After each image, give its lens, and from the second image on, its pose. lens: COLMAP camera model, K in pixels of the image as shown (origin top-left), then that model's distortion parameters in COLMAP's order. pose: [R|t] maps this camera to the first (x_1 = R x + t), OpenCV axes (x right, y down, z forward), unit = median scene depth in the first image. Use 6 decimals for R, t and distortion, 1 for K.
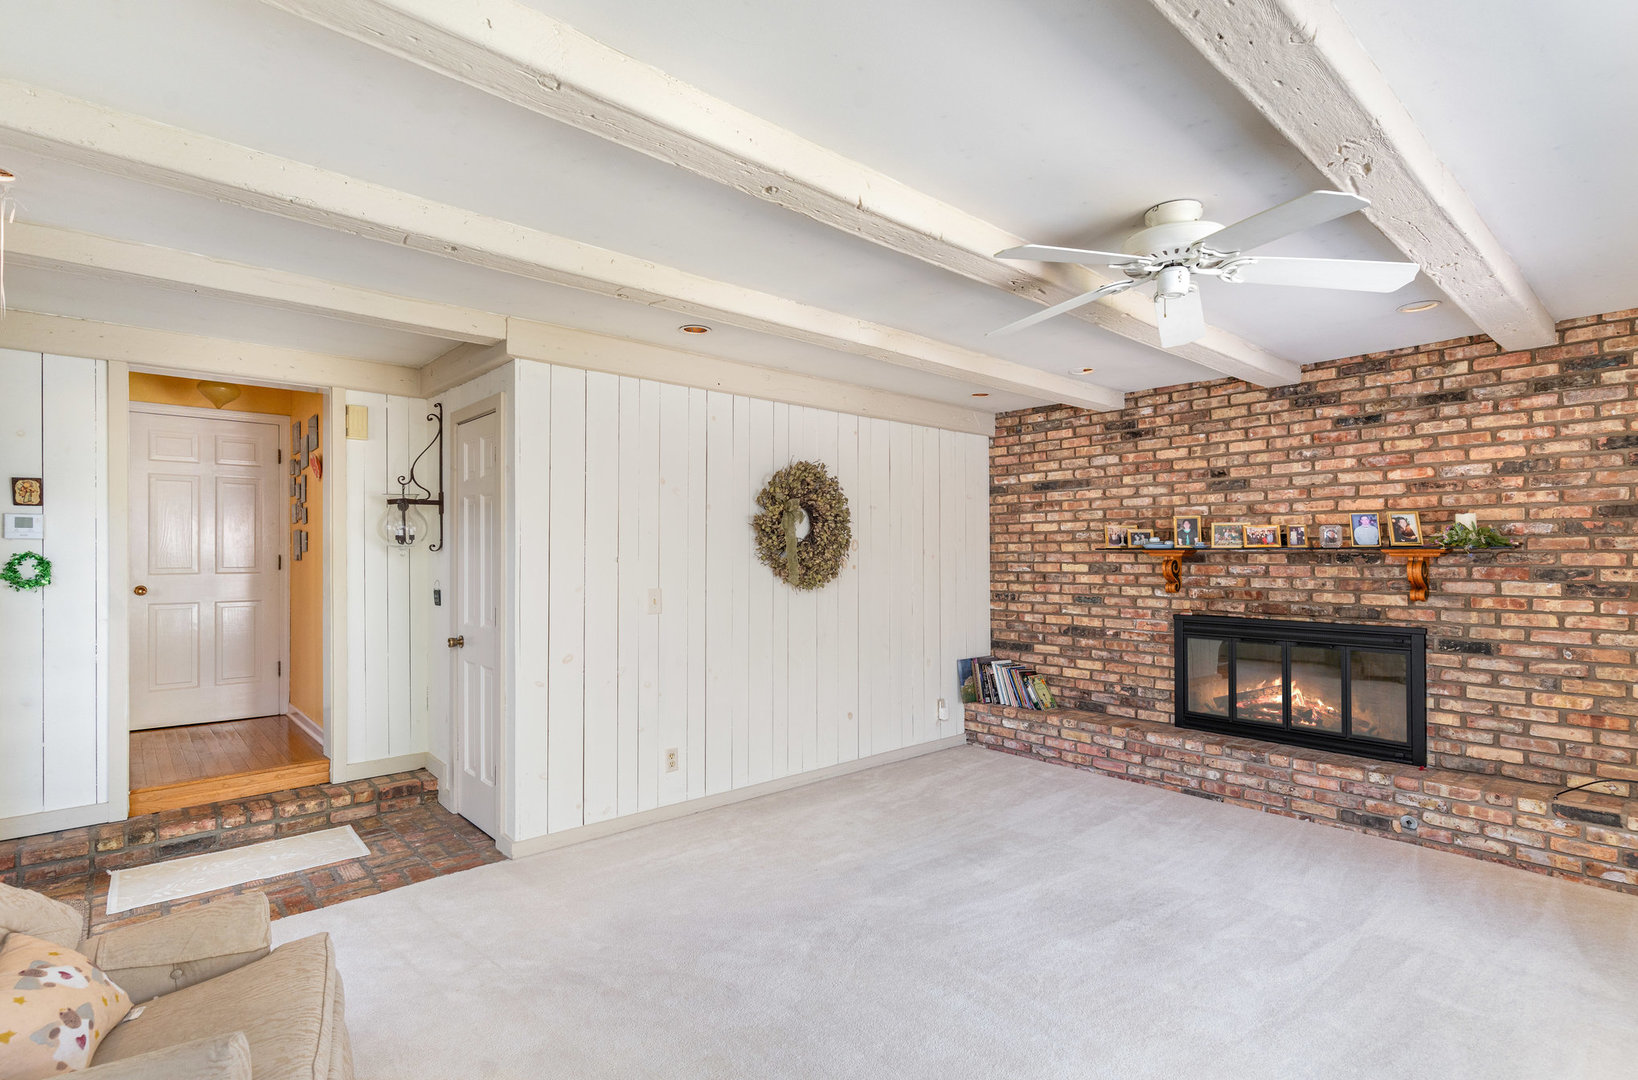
lens RADIAL K [[796.8, 0, 819.2], [0, 796.8, 572.0], [0, 0, 1]] dist [-0.000380, 0.000259]
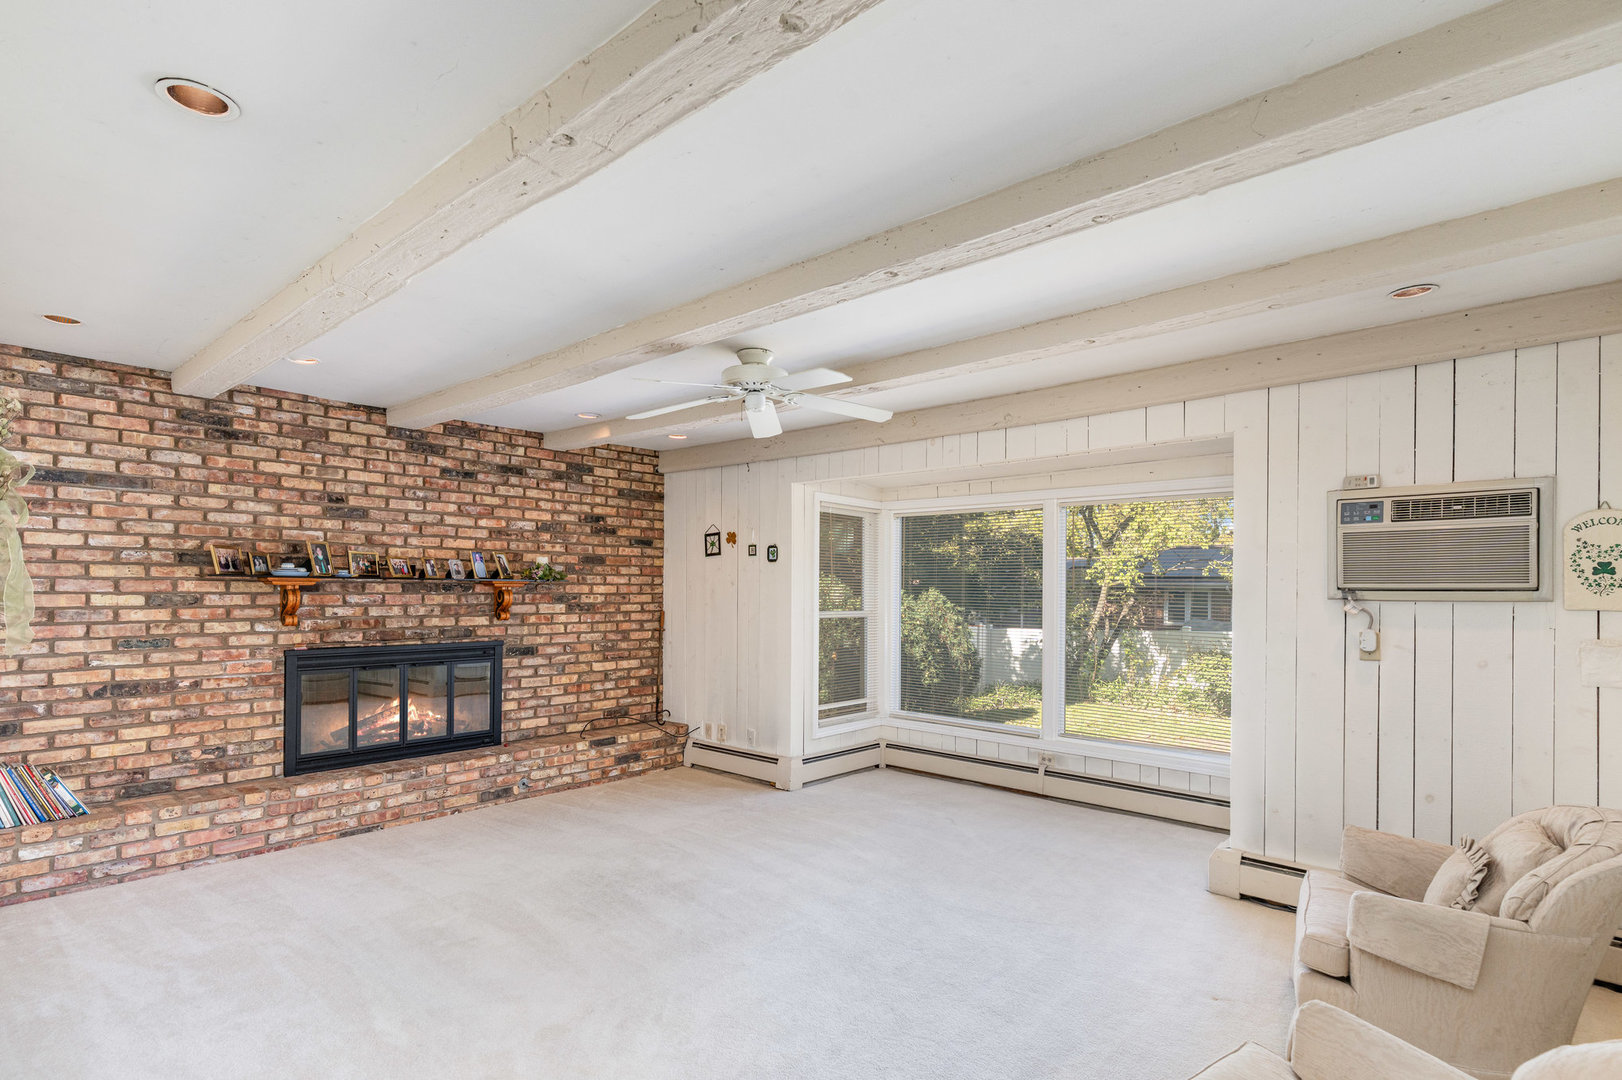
lens RADIAL K [[797.8, 0, 813.6], [0, 797.8, 609.0], [0, 0, 1]] dist [0.000928, 0.000108]
pose [[-0.135906, -0.026730, 0.990361, -0.536731], [0.011688, 0.999523, 0.028582, -0.012075], [-0.990653, 0.015459, -0.135528, 0.564027]]
